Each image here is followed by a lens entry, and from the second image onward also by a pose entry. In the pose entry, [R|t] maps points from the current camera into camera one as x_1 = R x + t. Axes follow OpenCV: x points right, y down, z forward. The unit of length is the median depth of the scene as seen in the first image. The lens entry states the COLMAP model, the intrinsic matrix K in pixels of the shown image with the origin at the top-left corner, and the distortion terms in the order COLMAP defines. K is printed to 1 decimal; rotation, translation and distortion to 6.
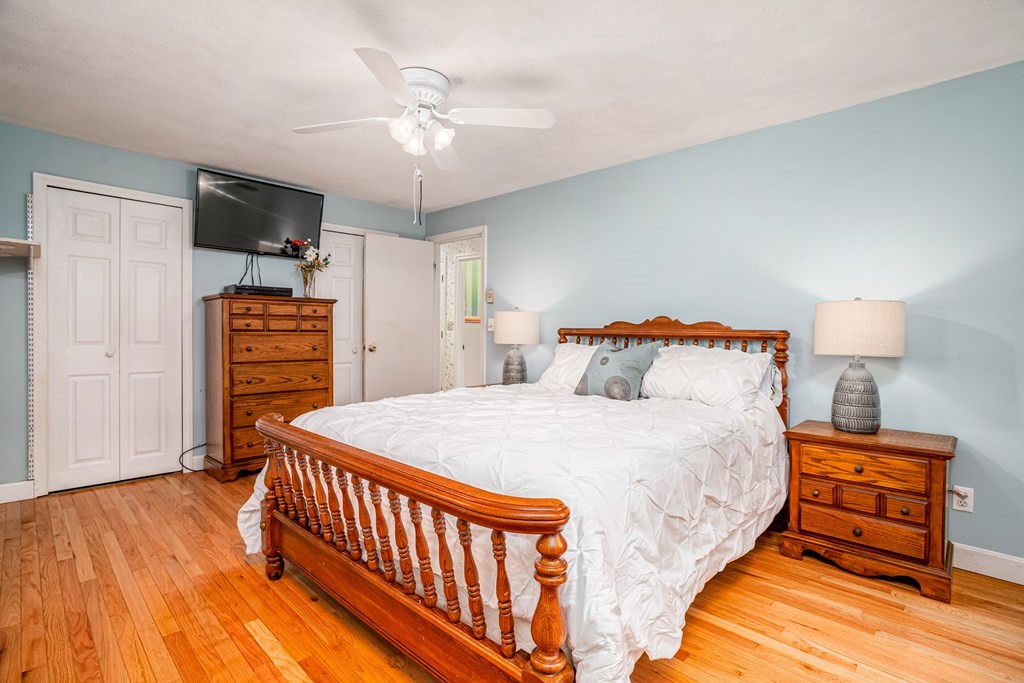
lens RADIAL K [[502.4, 0, 512.3], [0, 502.4, 346.0], [0, 0, 1]] dist [-0.067440, 0.039318]
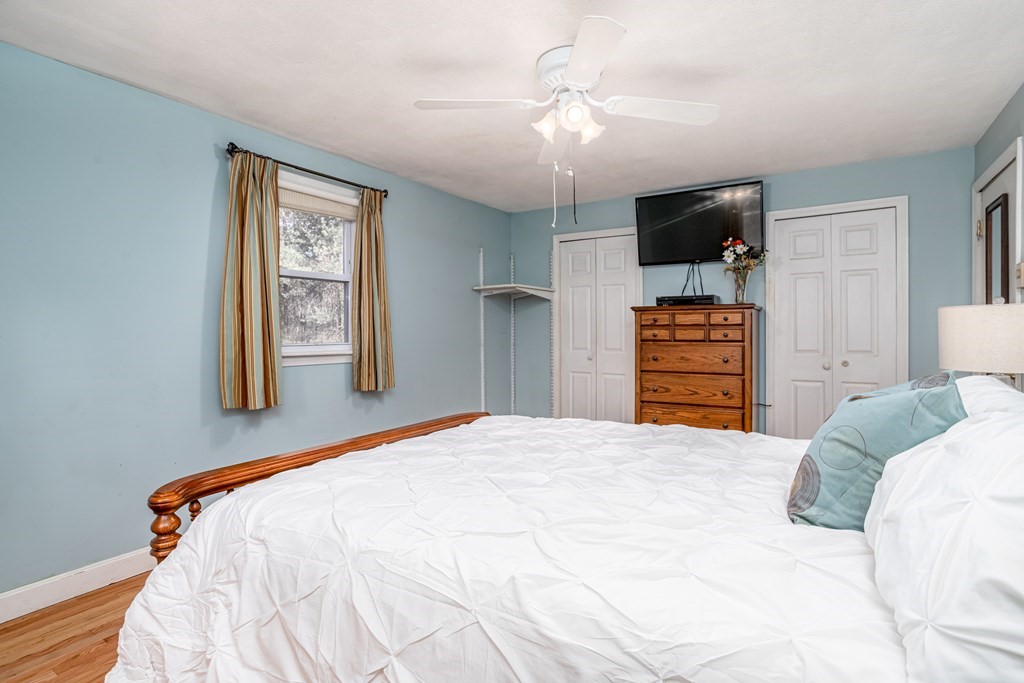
lens RADIAL K [[511.8, 0, 508.5], [0, 511.8, 335.7], [0, 0, 1]] dist [-0.066542, 0.057087]
pose [[0.184808, -0.010004, -0.982724, 0.465964], [-0.029610, 0.999438, -0.015743, -0.015809], [0.982328, 0.032008, 0.184408, 0.505511]]
